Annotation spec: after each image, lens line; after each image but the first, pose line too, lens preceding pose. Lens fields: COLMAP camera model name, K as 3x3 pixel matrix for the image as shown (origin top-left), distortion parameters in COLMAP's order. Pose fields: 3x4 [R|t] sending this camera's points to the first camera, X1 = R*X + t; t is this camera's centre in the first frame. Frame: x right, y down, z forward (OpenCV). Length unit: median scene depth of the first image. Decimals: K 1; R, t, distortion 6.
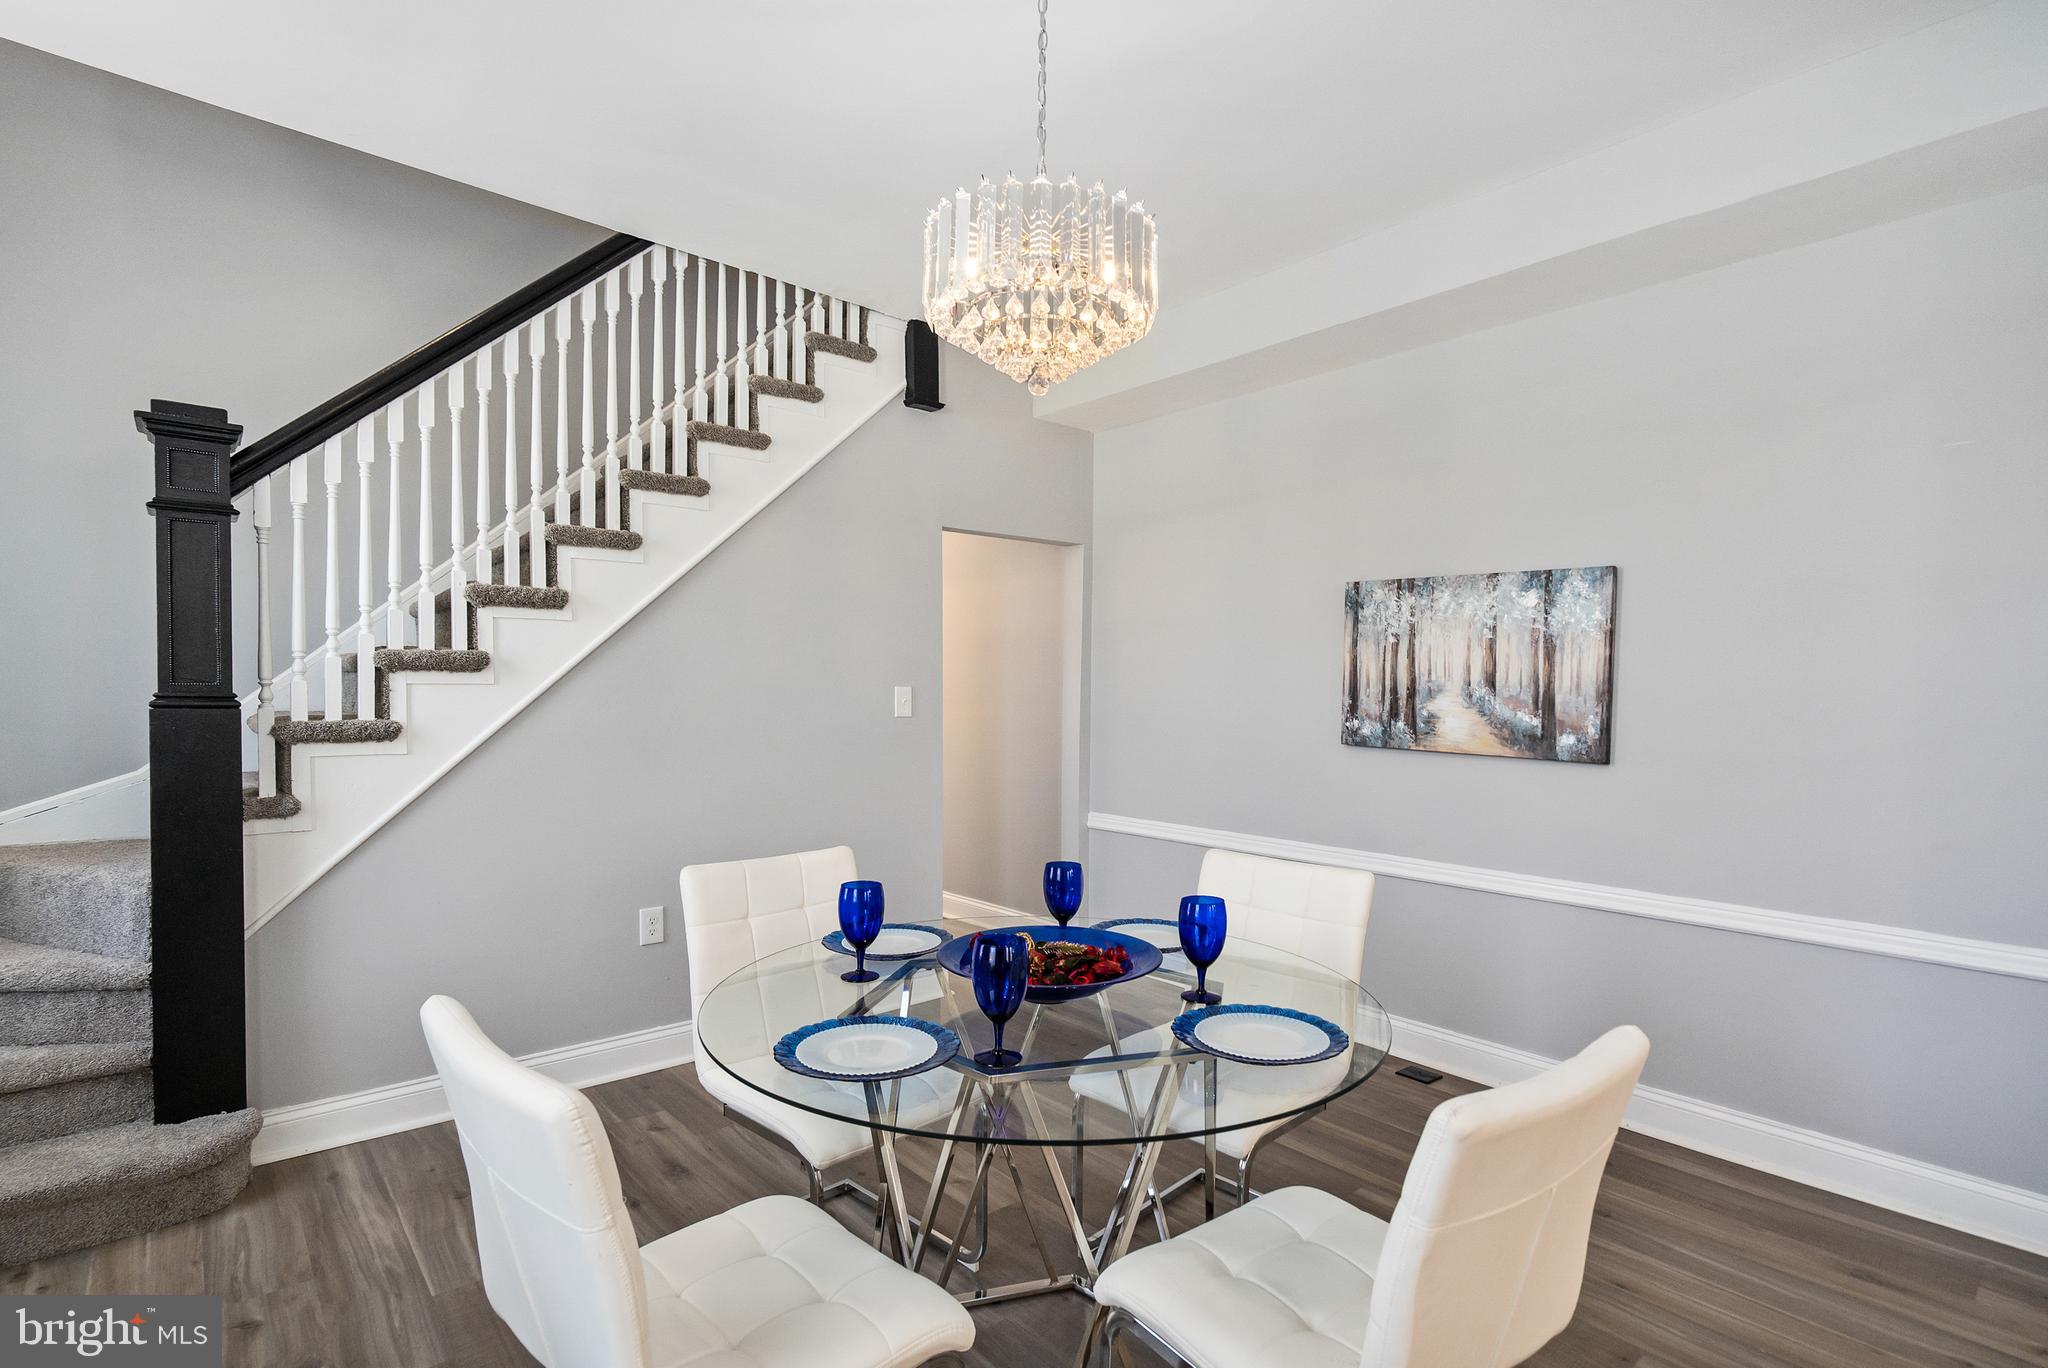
lens RADIAL K [[956.2, 0, 1018.2], [0, 956.2, 724.9], [0, 0, 1]] dist [-0.004080, 0.003864]
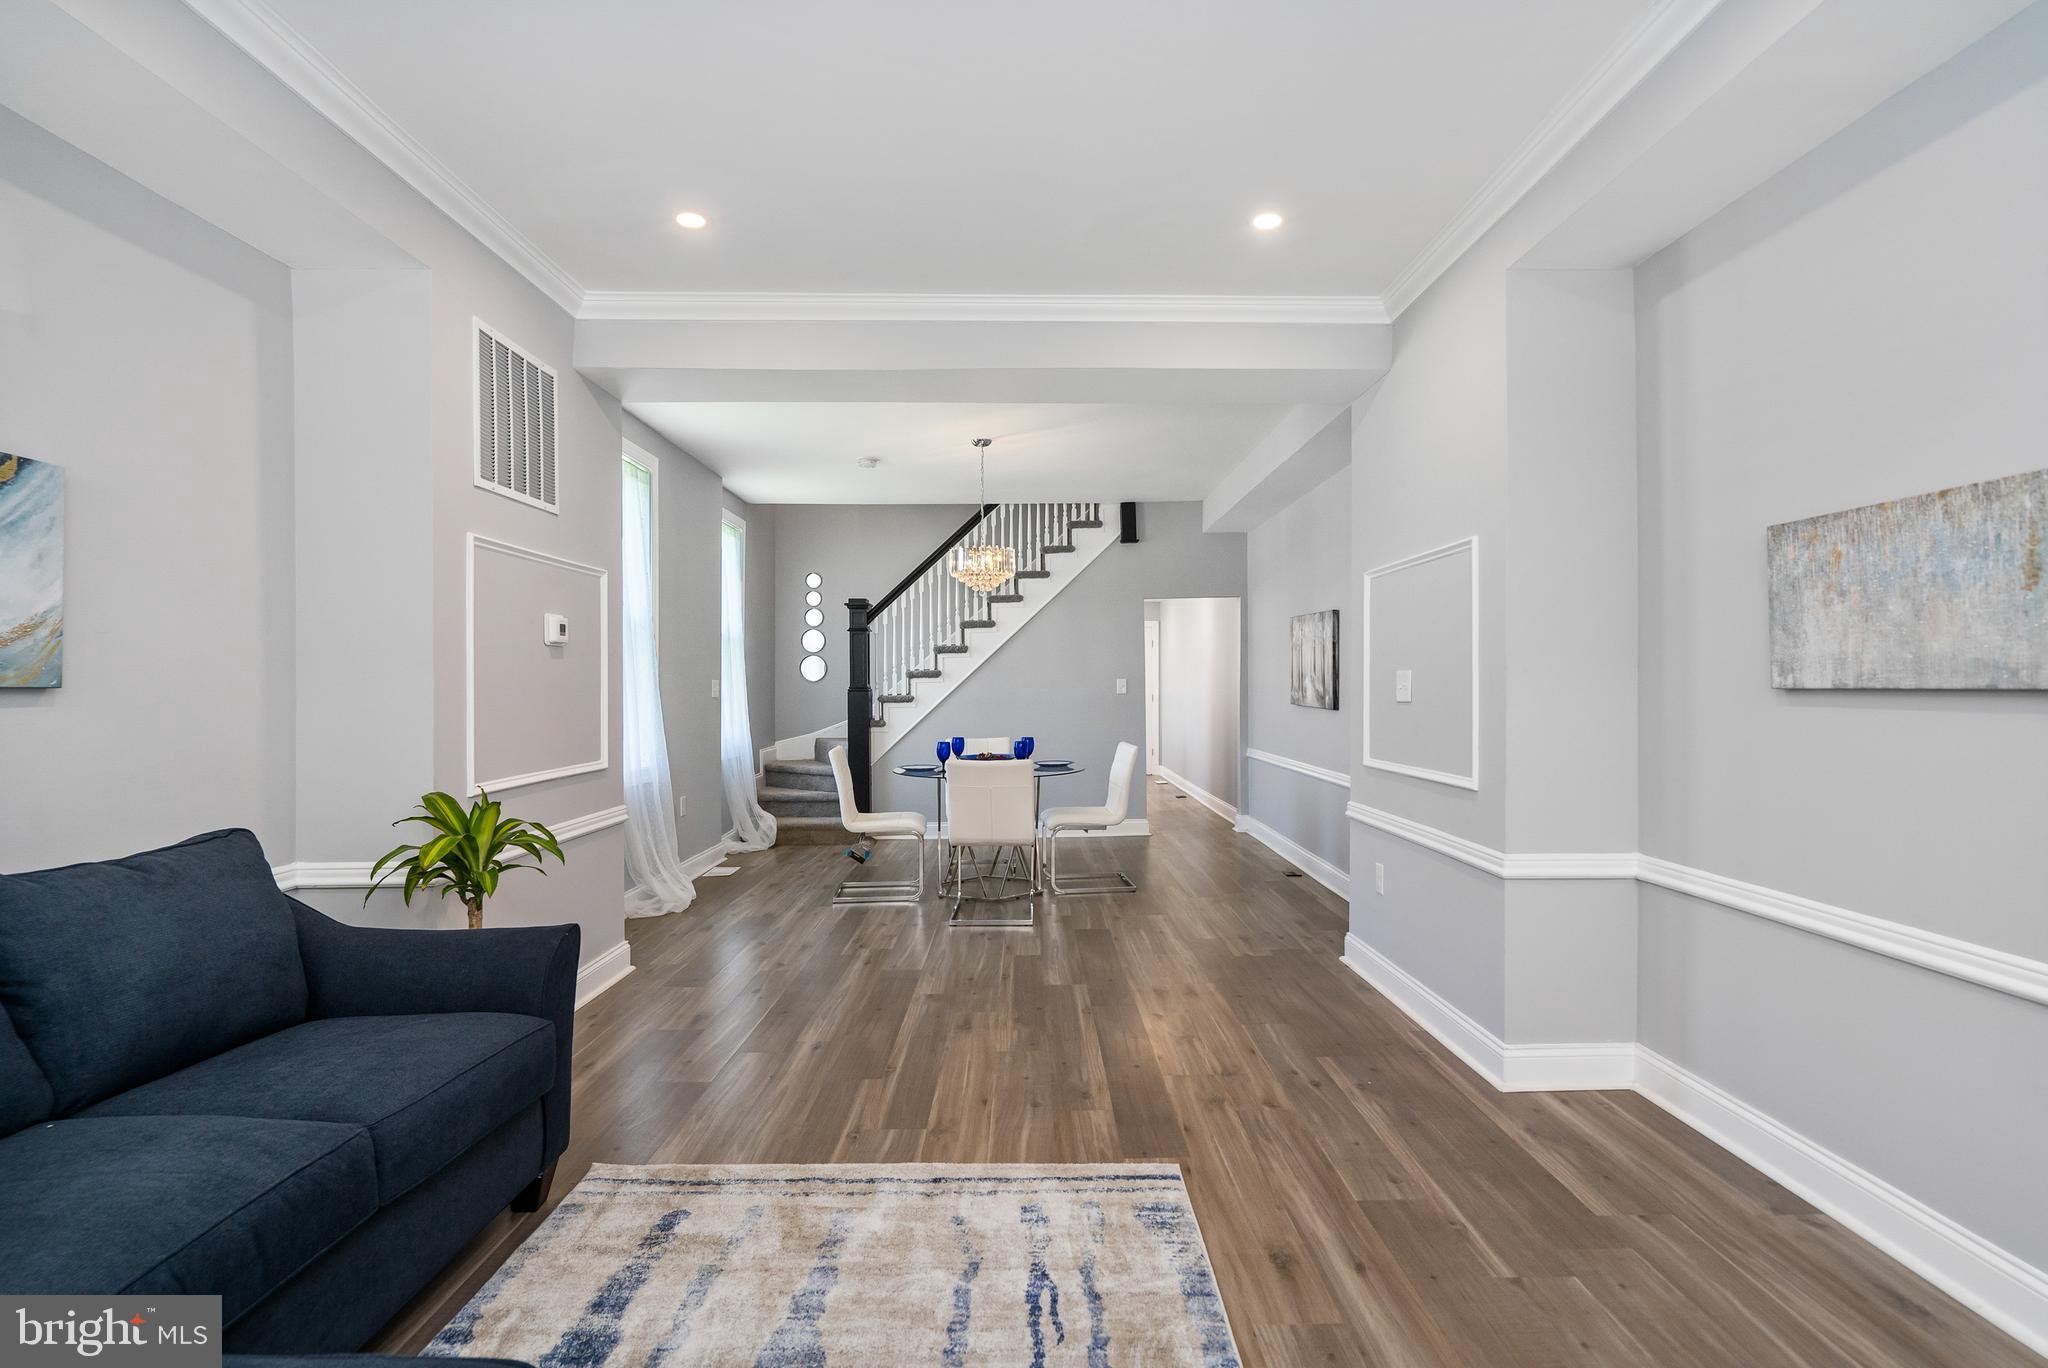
lens RADIAL K [[956.2, 0, 1041.4], [0, 956.2, 687.9], [0, 0, 1]] dist [-0.004080, 0.003864]
pose [[0.767288, -0.018187, -0.641045, 1.324374], [-0.003808, 0.999451, -0.032914, 0.059399], [0.641292, 0.027695, 0.766797, -0.852063]]
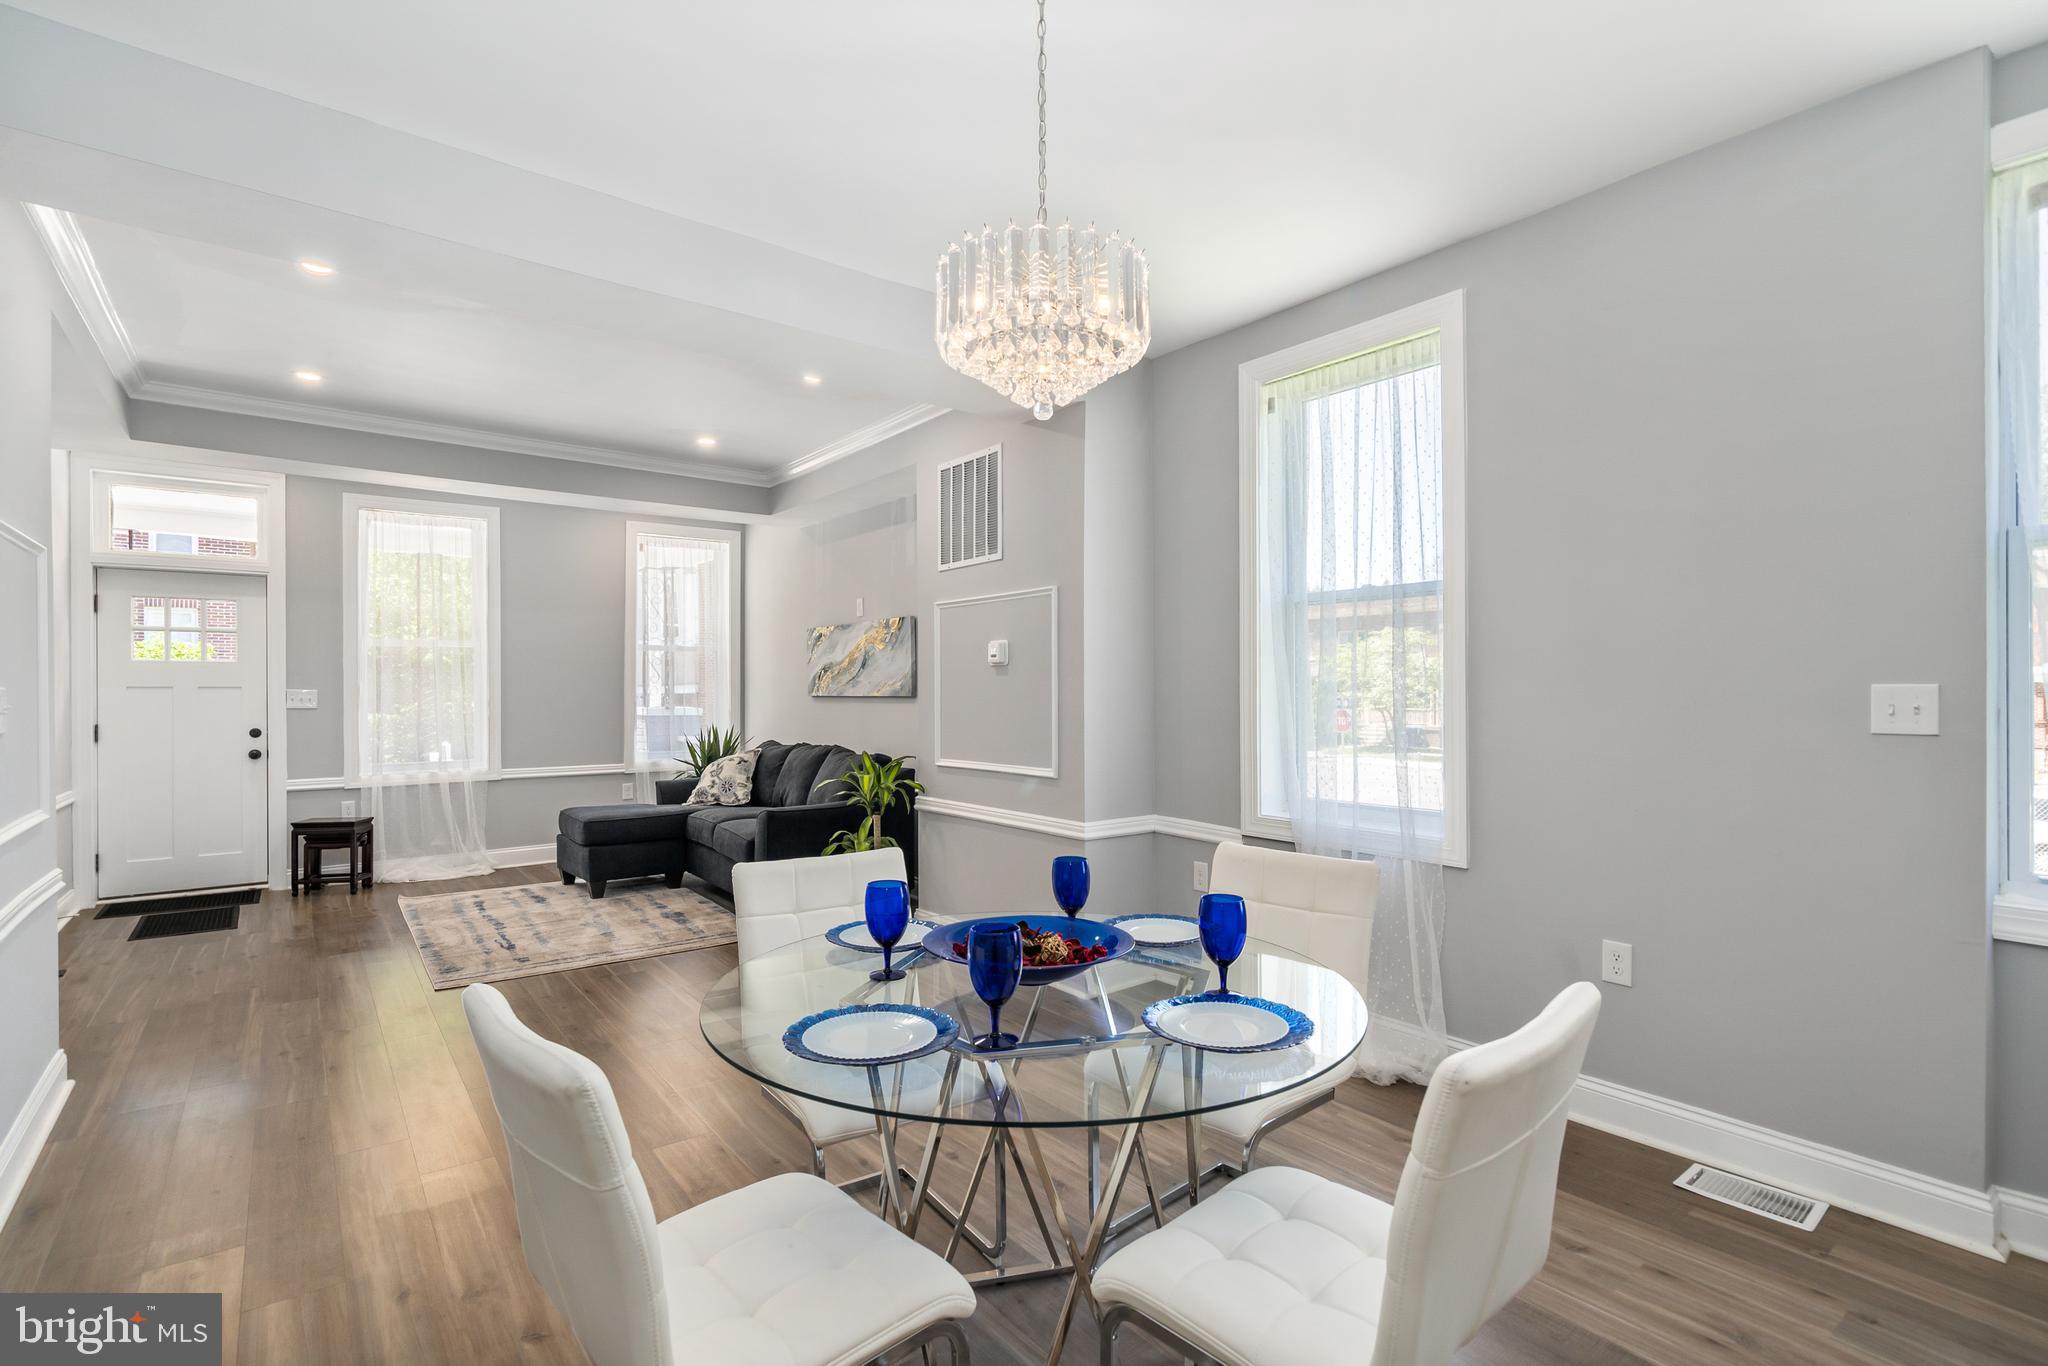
lens RADIAL K [[956.2, 0, 1011.4], [0, 956.2, 677.5], [0, 0, 1]] dist [-0.004080, 0.003864]
pose [[-0.997410, -0.013510, 0.070648, -0.007283], [-0.012272, 0.999764, 0.017930, -0.035945], [-0.070873, 0.017017, -0.997340, 1.125524]]
